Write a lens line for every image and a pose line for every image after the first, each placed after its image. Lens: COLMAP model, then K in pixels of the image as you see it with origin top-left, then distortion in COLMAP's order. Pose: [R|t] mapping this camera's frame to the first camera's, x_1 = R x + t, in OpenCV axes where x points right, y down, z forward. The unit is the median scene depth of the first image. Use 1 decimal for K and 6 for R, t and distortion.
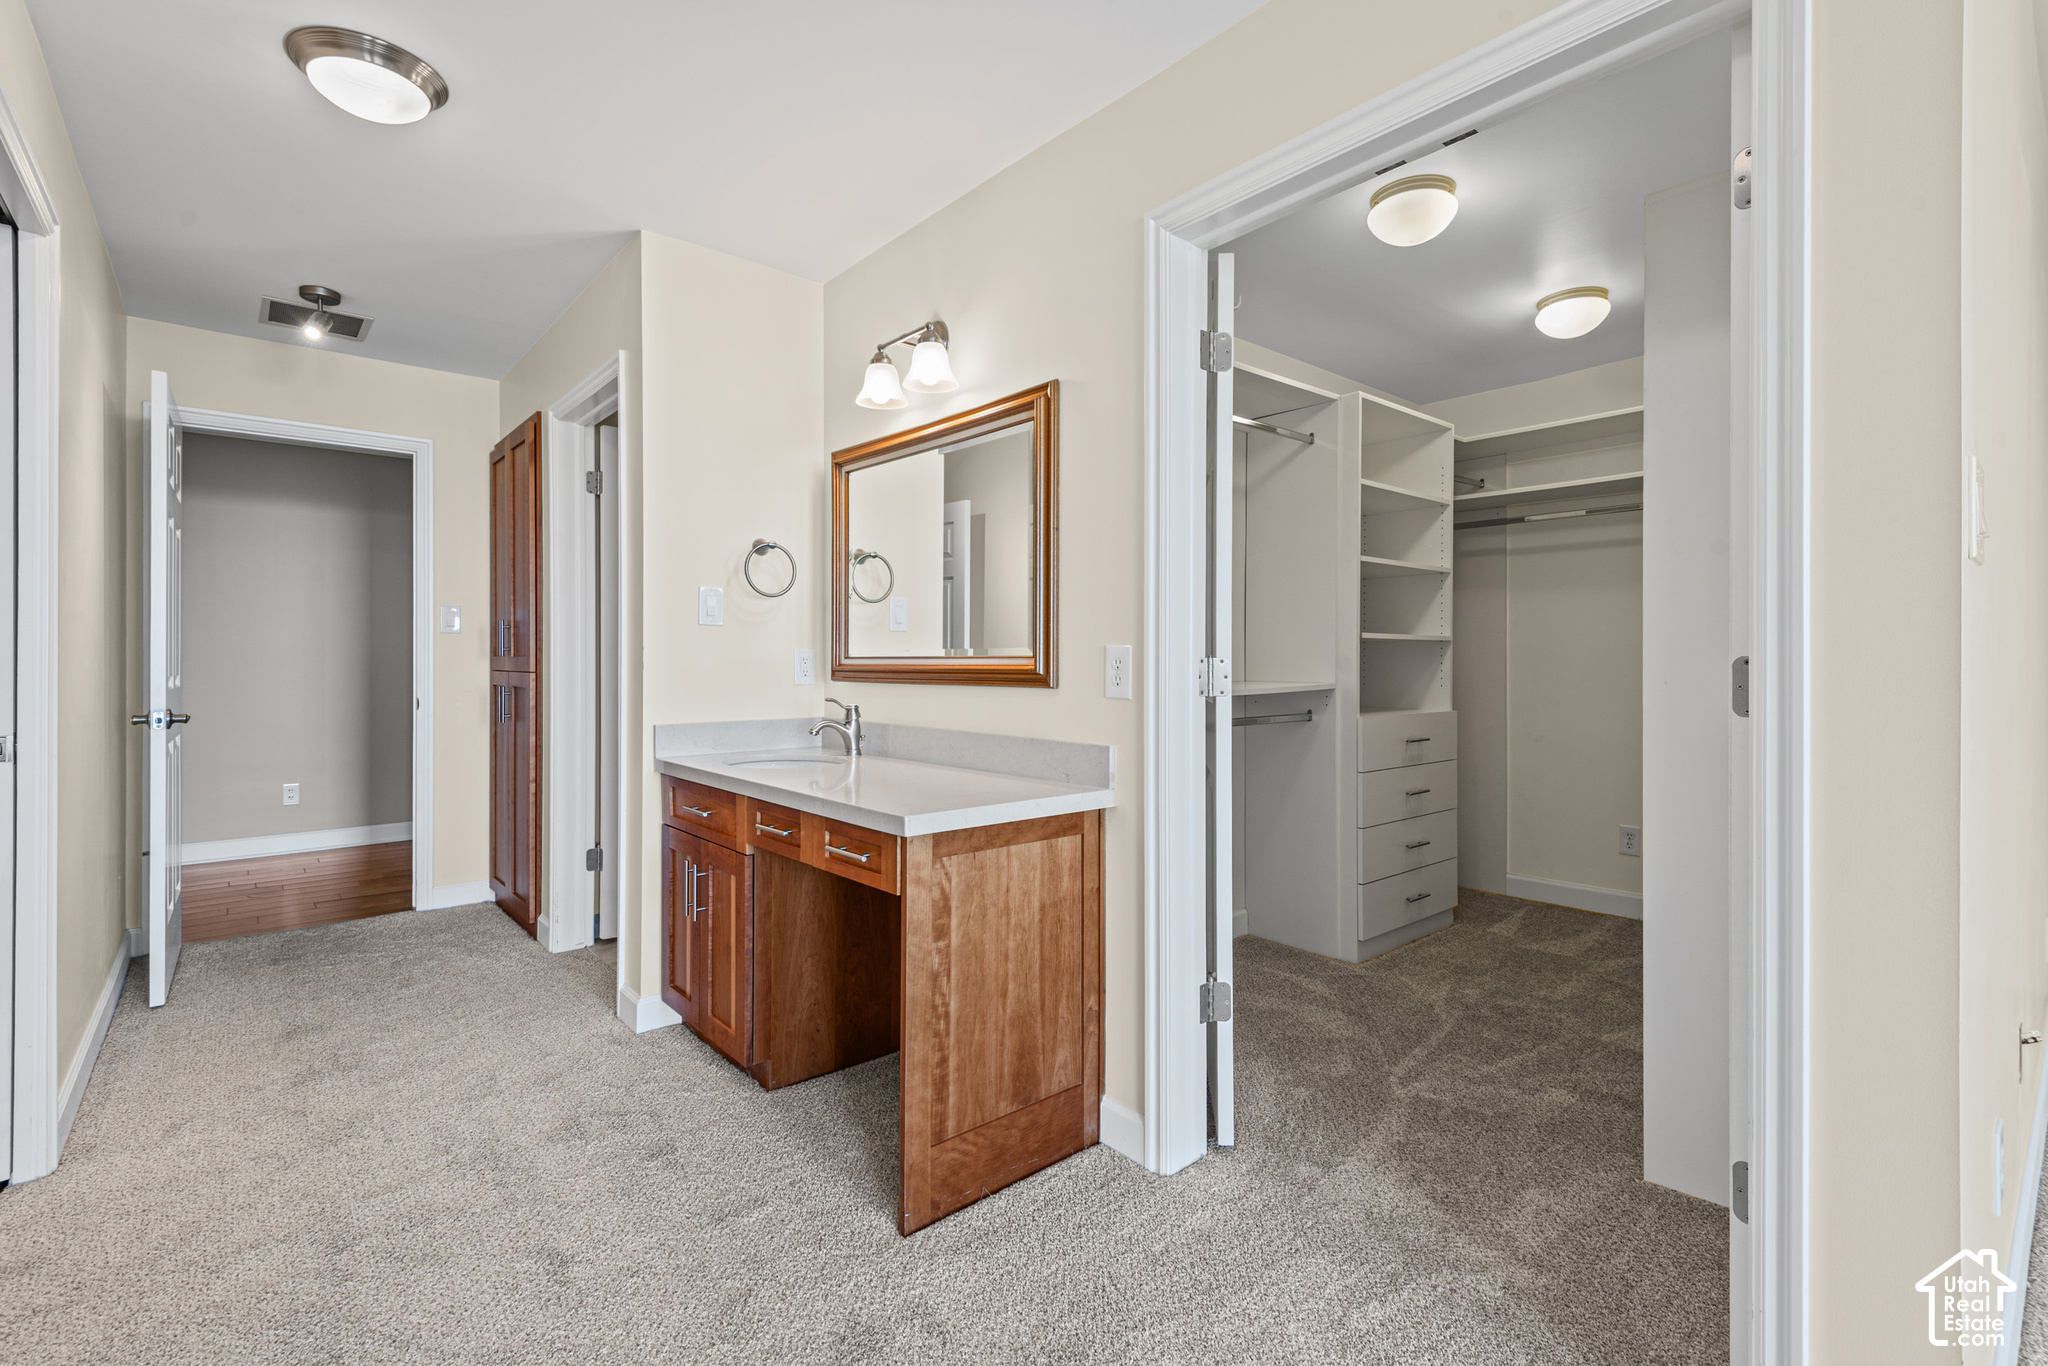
lens RADIAL K [[926.2, 0, 1025.9], [0, 926.2, 672.4], [0, 0, 1]] dist [0.038912, -0.023135]
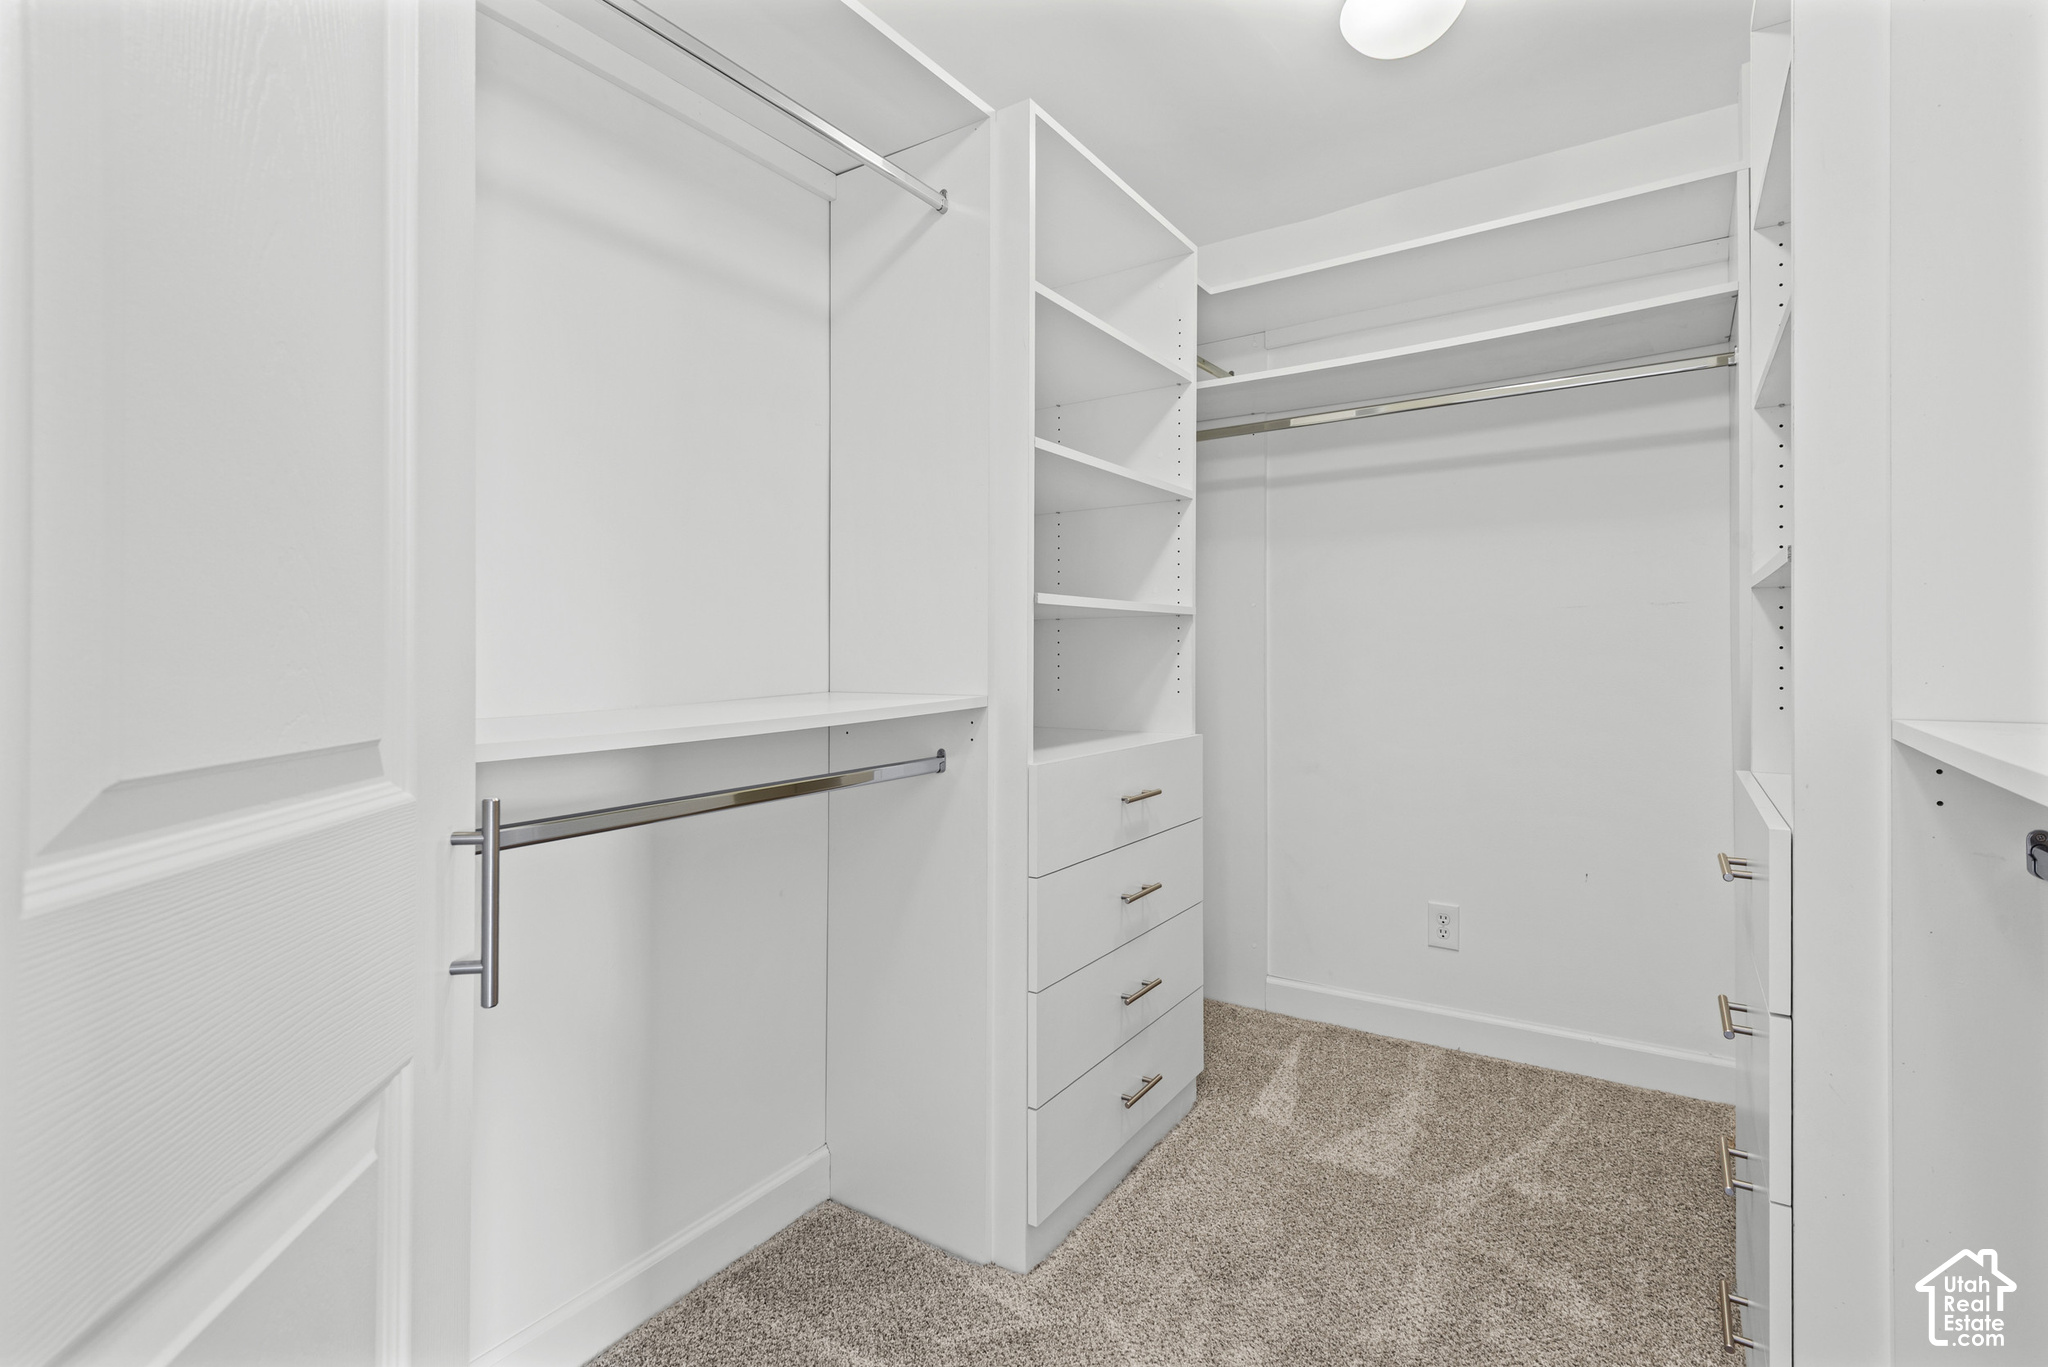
lens RADIAL K [[926.2, 0, 1025.9], [0, 926.2, 672.9], [0, 0, 1]] dist [0.038912, -0.023135]
pose [[0.963213, -0.007286, 0.268642, 0.208802], [0.003202, 0.999873, 0.015638, -0.007211], [-0.268722, -0.014203, 0.963113, 0.492947]]
